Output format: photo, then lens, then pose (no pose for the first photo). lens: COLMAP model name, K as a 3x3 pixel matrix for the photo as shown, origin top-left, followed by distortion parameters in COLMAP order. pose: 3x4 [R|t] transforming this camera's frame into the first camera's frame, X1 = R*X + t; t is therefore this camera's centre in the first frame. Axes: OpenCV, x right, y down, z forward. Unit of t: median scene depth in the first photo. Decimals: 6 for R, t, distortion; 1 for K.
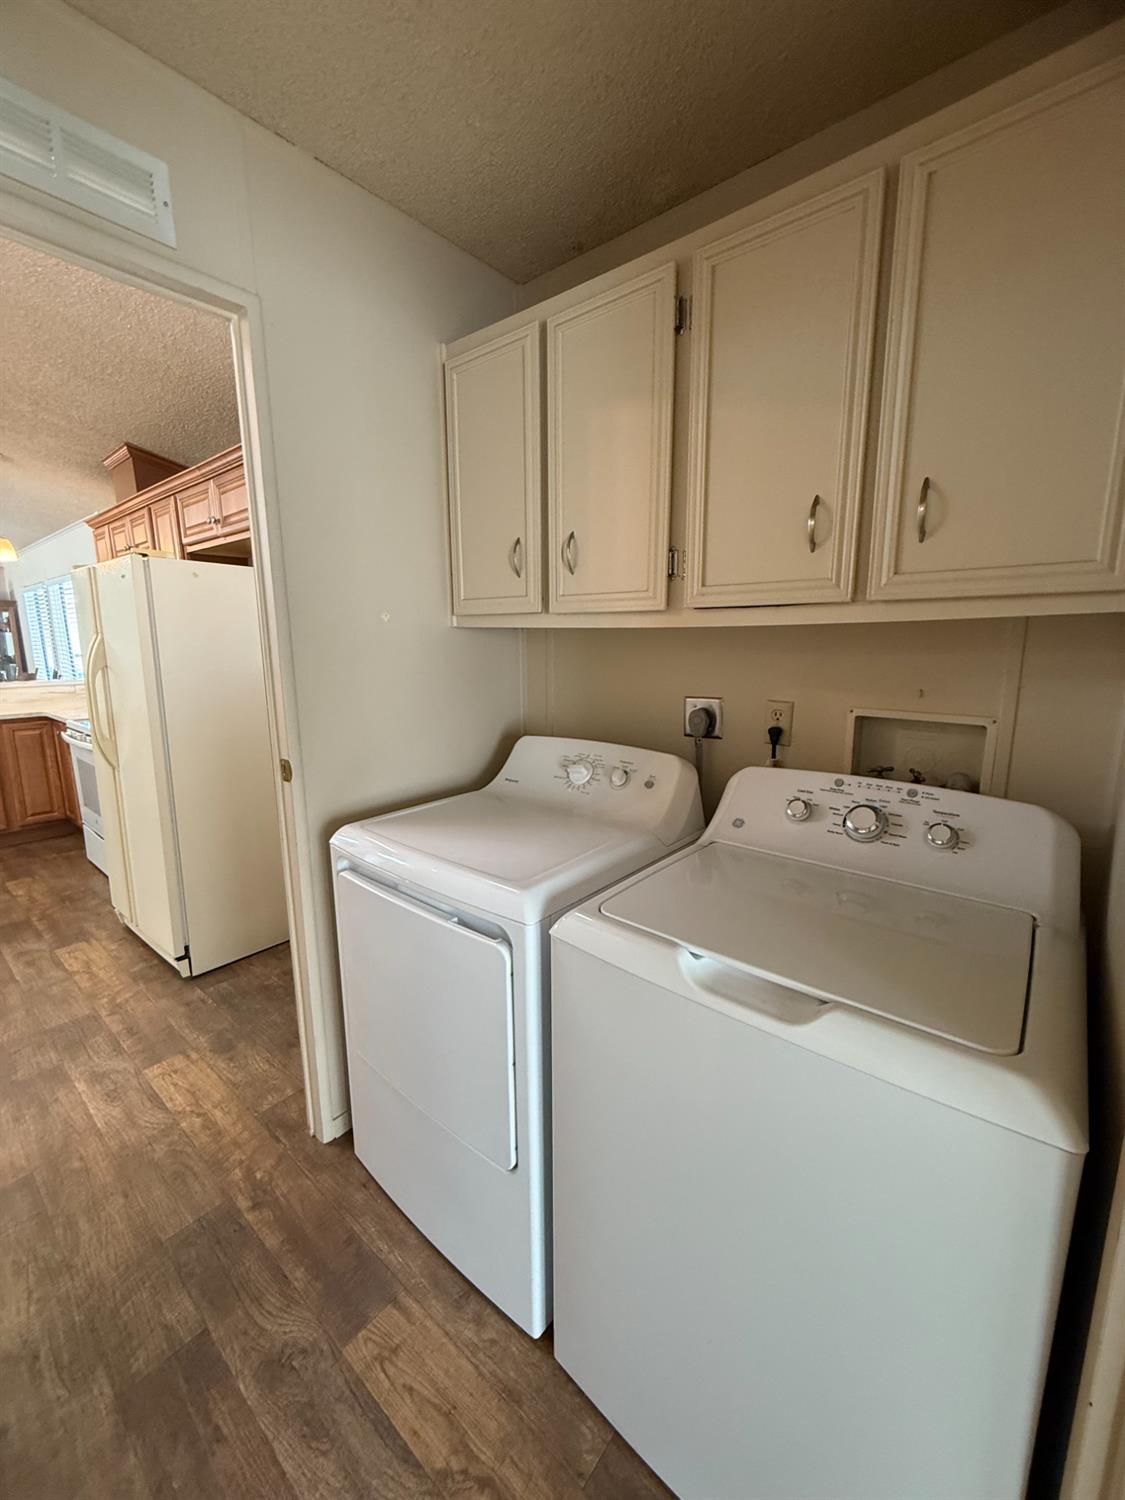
lens RADIAL K [[595.5, 0, 561.5], [0, 595.5, 745.3], [0, 0, 1]] dist [0.000585, -0.000115]
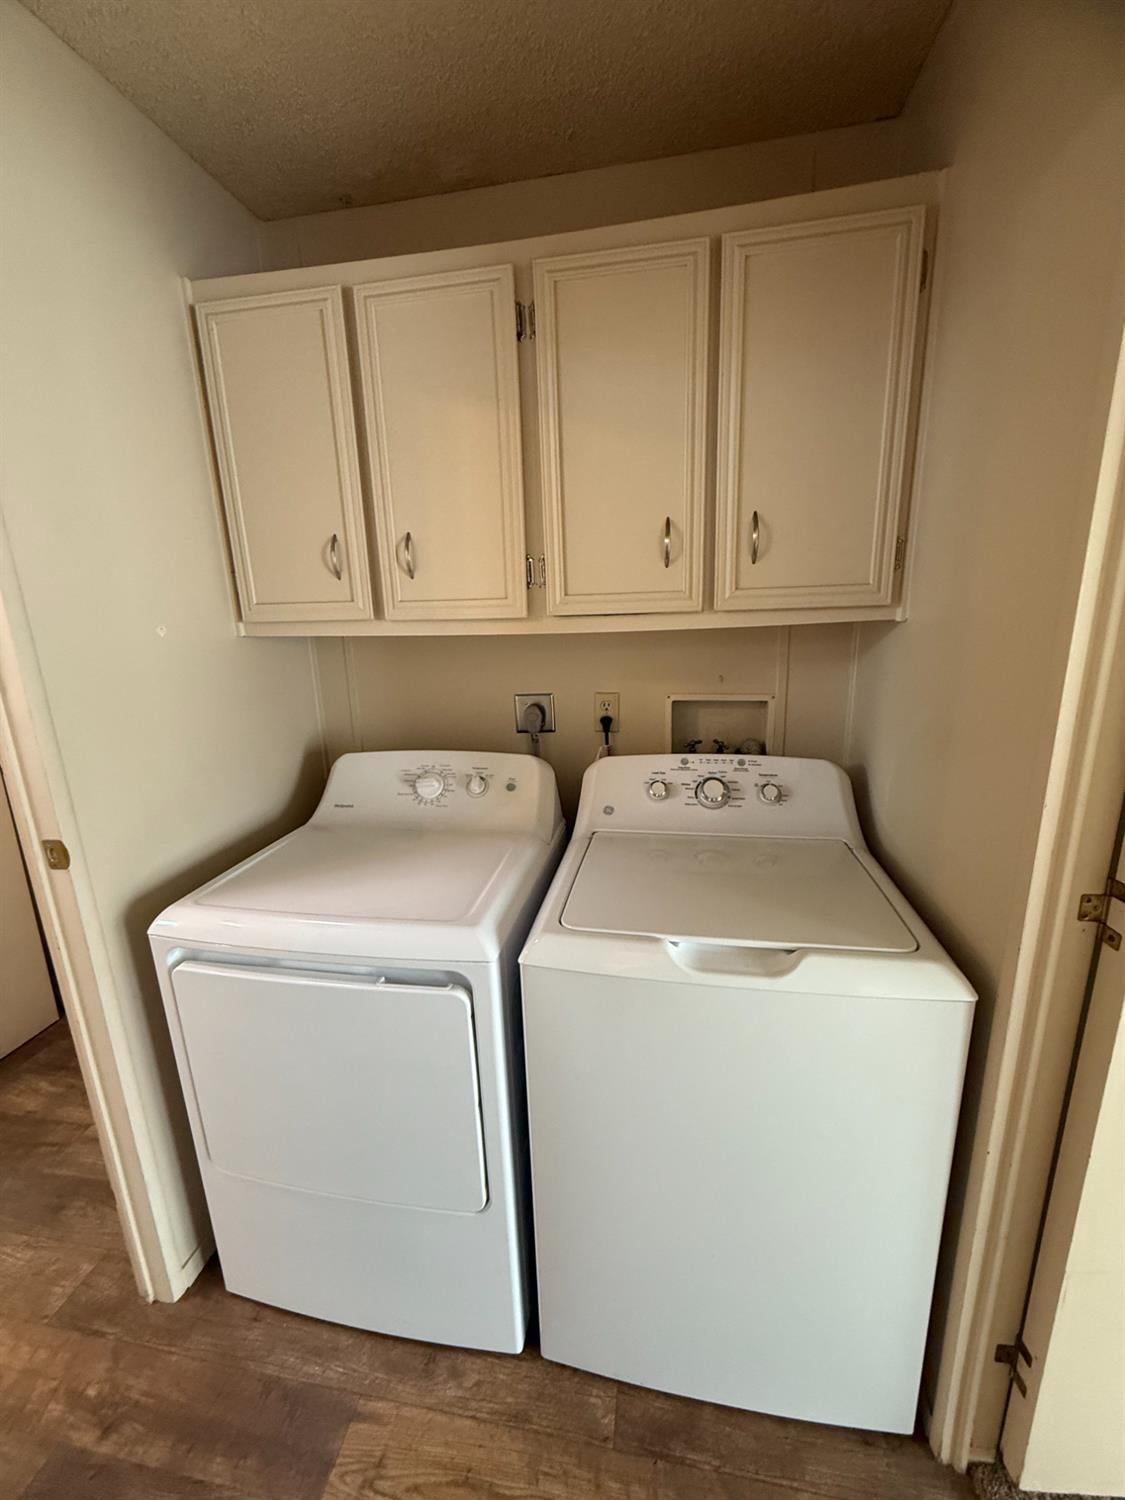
lens RADIAL K [[591.7, 0, 562.3], [0, 591.7, 746.9], [0, 0, 1]] dist [0.000196, 0.000111]
pose [[0.868004, -0.137450, 0.477155, -0.298399], [0.115787, 0.990462, 0.074684, -0.081452], [-0.482870, -0.009577, 0.875640, 0.091609]]
